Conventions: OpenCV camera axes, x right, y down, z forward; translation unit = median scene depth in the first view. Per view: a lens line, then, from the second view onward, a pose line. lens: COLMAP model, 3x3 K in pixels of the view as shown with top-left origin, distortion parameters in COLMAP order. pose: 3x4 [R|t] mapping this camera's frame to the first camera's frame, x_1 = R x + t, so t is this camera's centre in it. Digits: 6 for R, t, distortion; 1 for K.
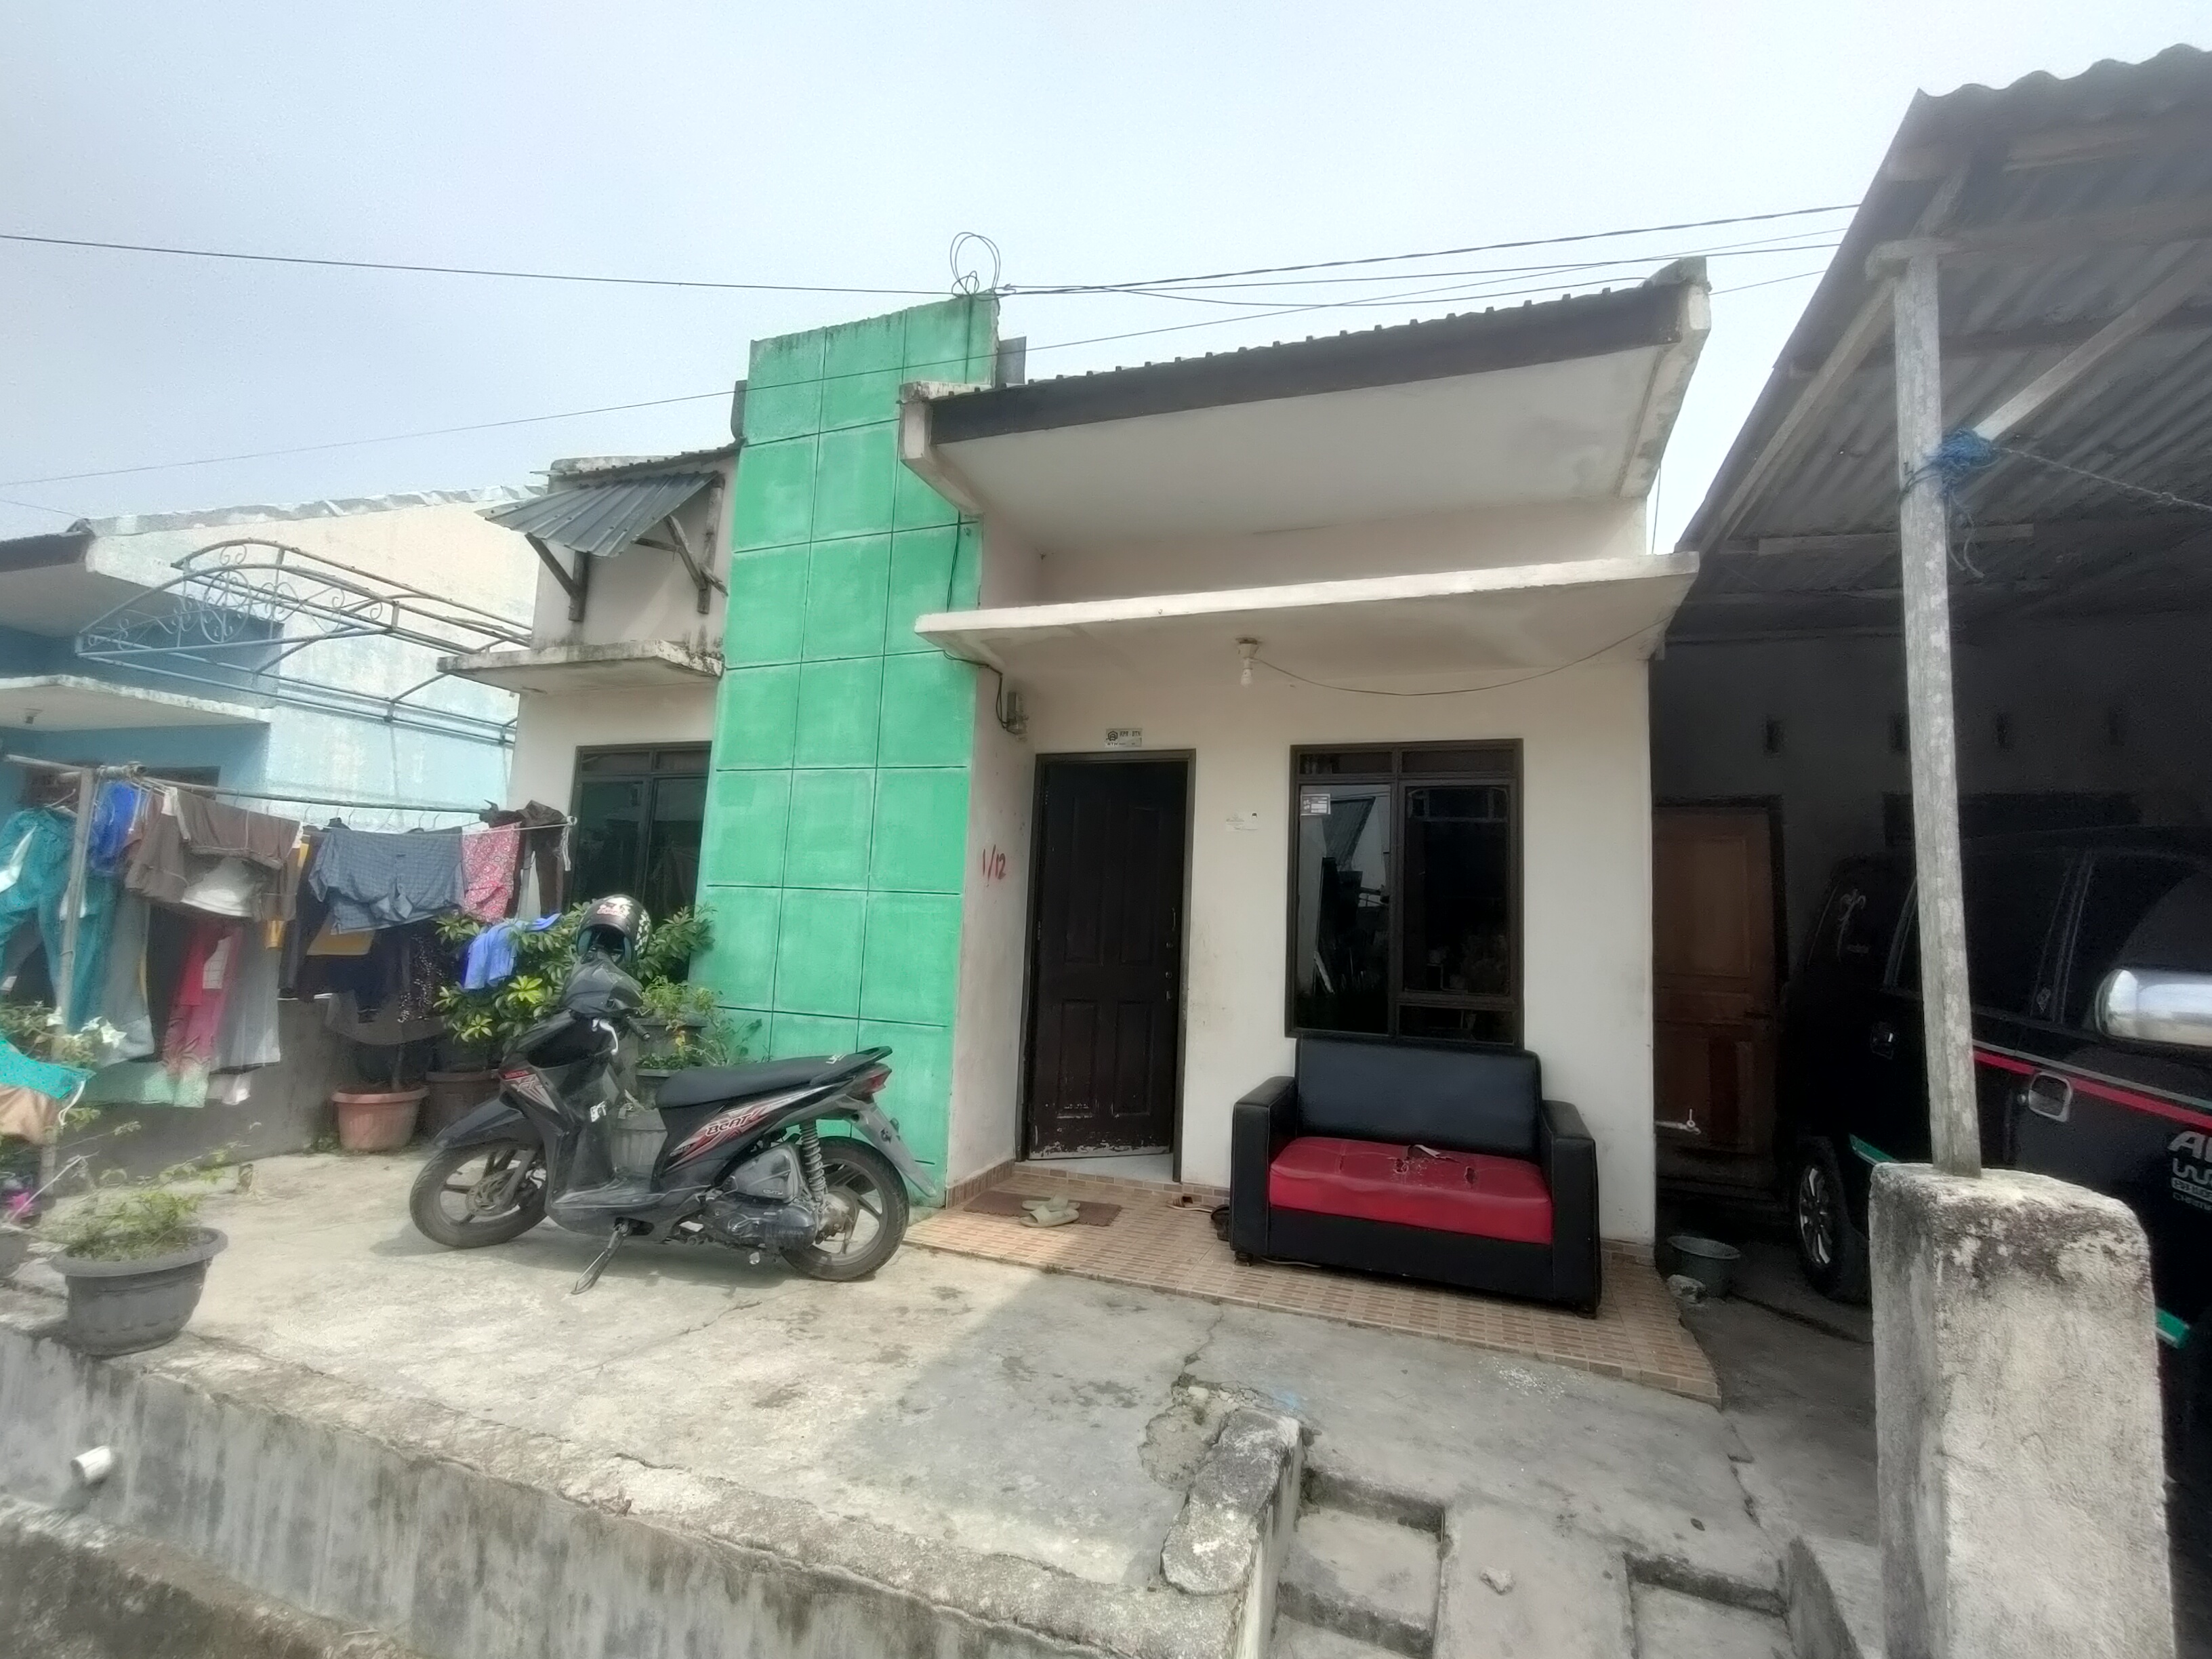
lens RADIAL K [[1009.0, 0, 1106.0], [0, 1009.0, 829.5], [0, 0, 1]] dist [0.000186, -0.000410]
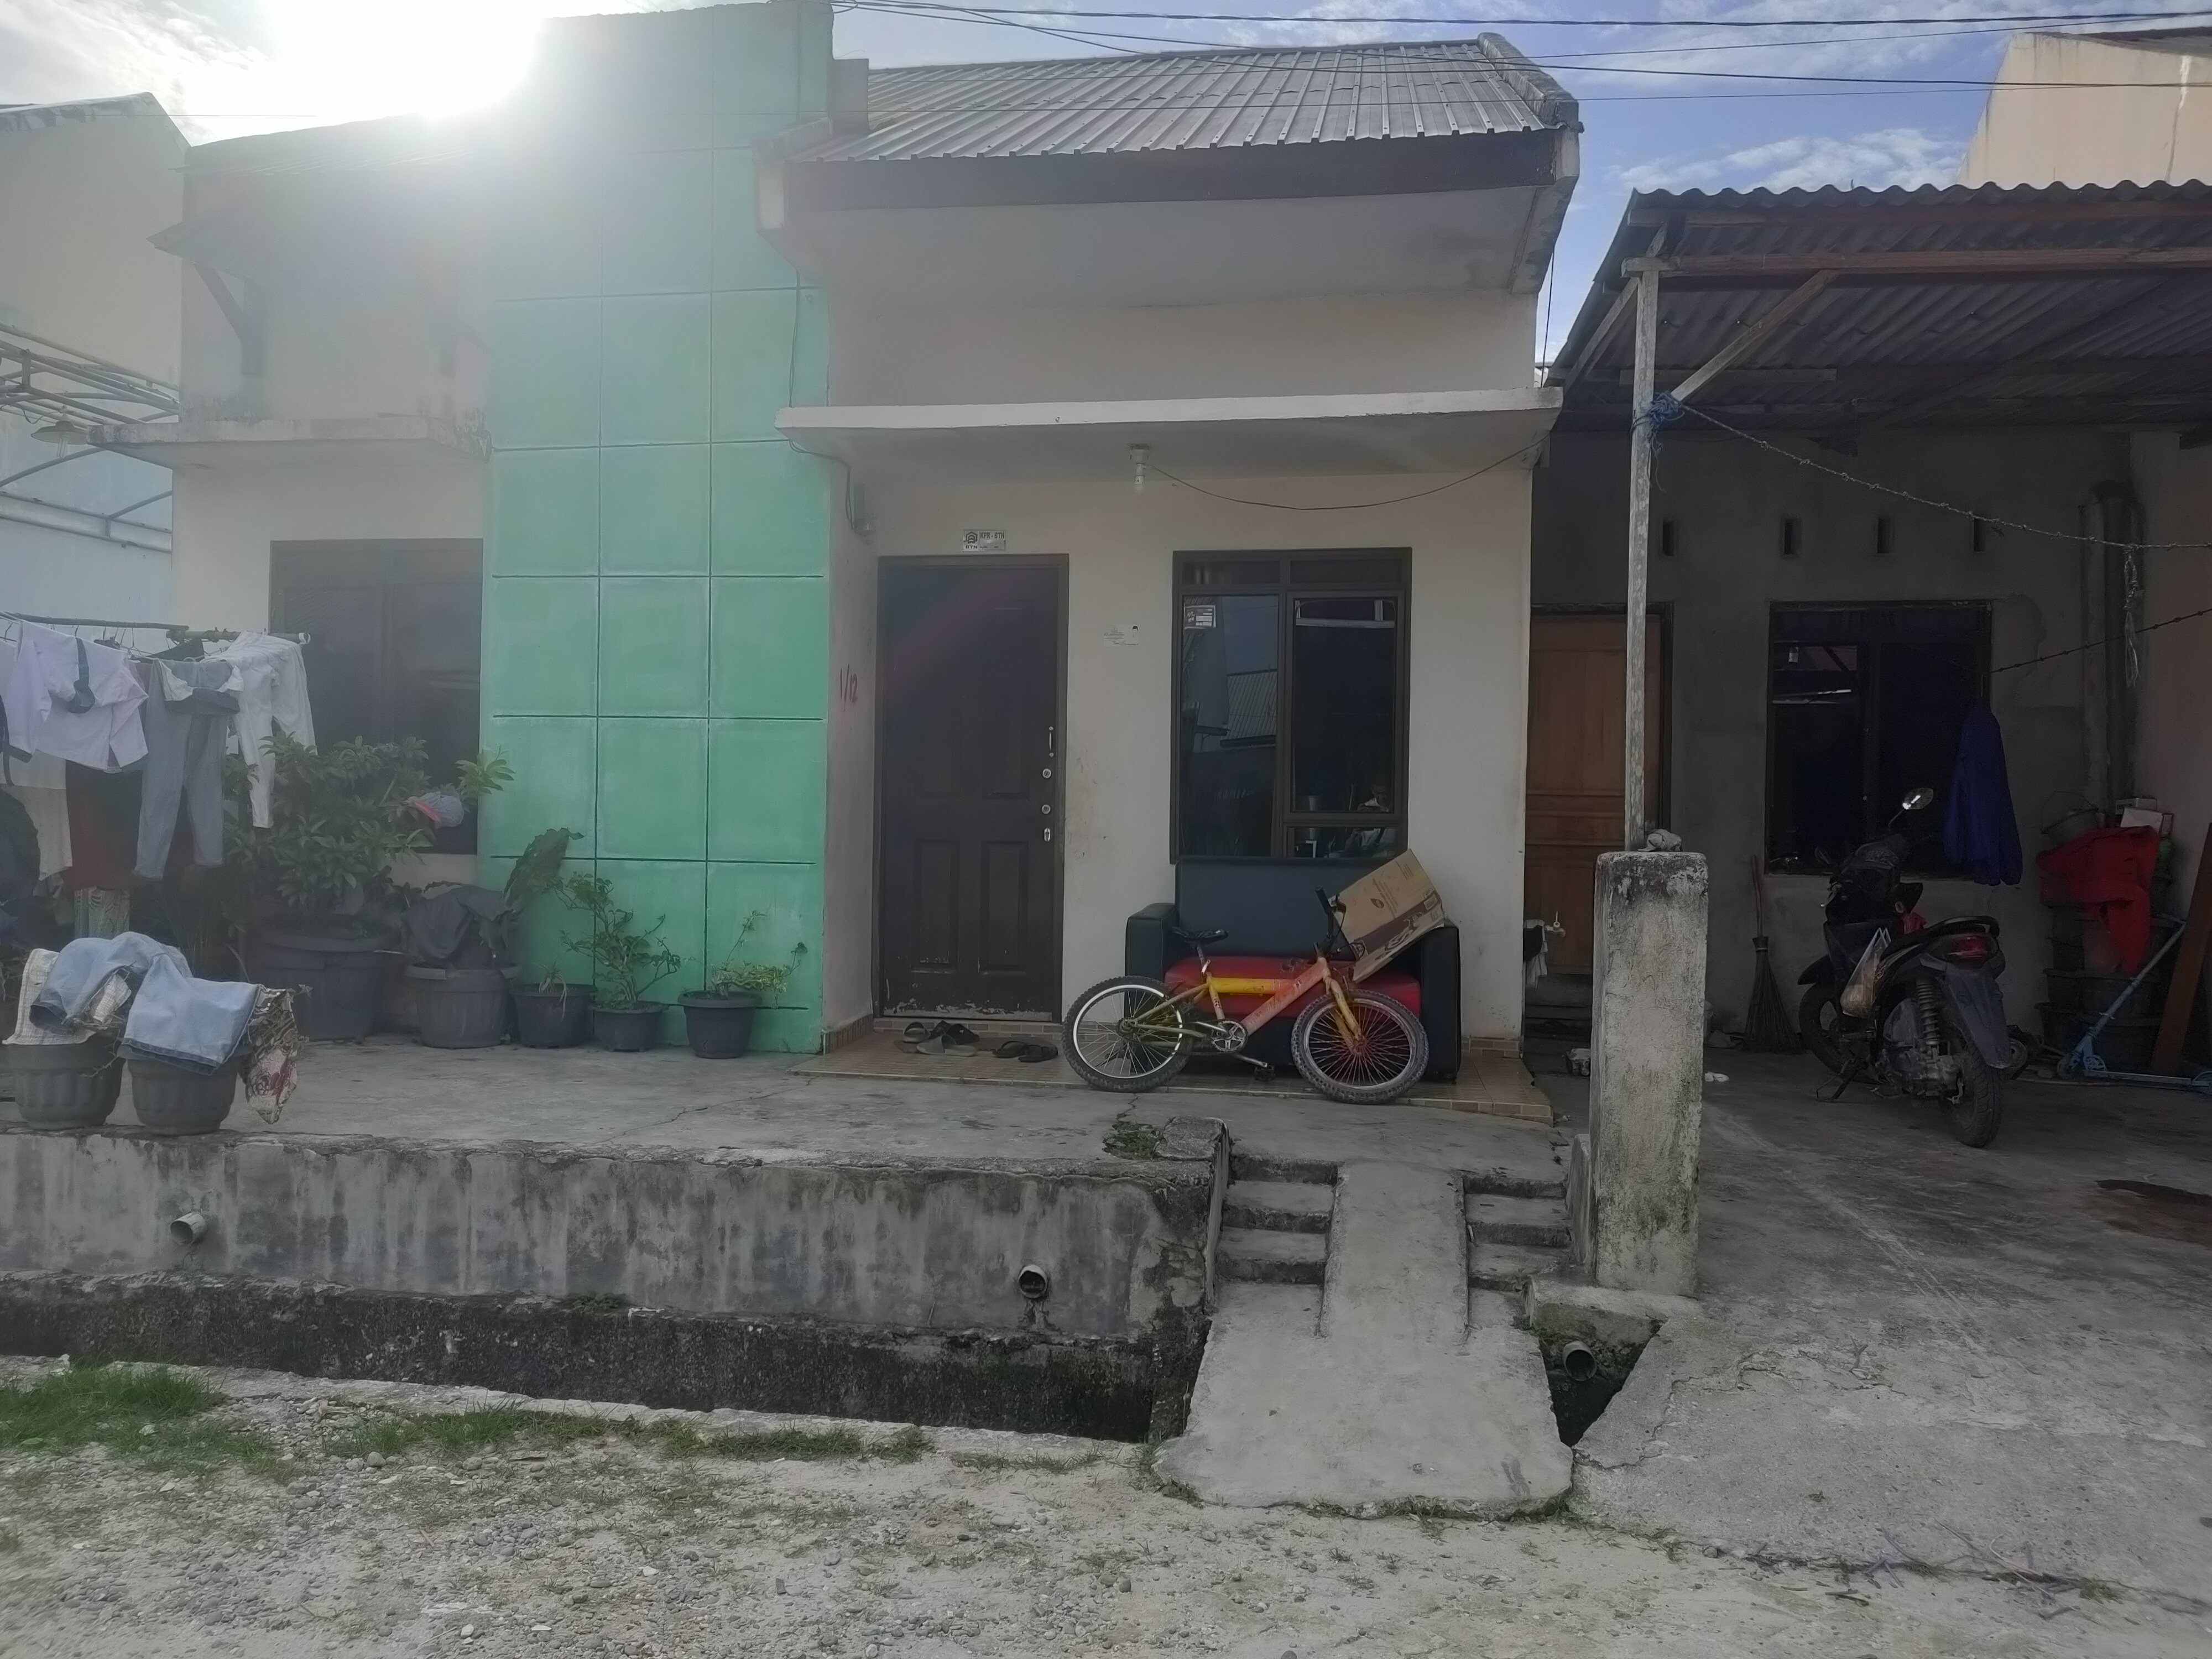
lens RADIAL K [[1685.9, 0, 1095.5], [0, 1685.9, 826.0], [0, 0, 1]] dist [-0.001615, 0.264272]
pose [[0.980893, -0.029003, 0.192375, -0.402607], [0.007088, 0.993497, 0.113640, -0.021851], [-0.194419, -0.110105, 0.974719, -1.083325]]
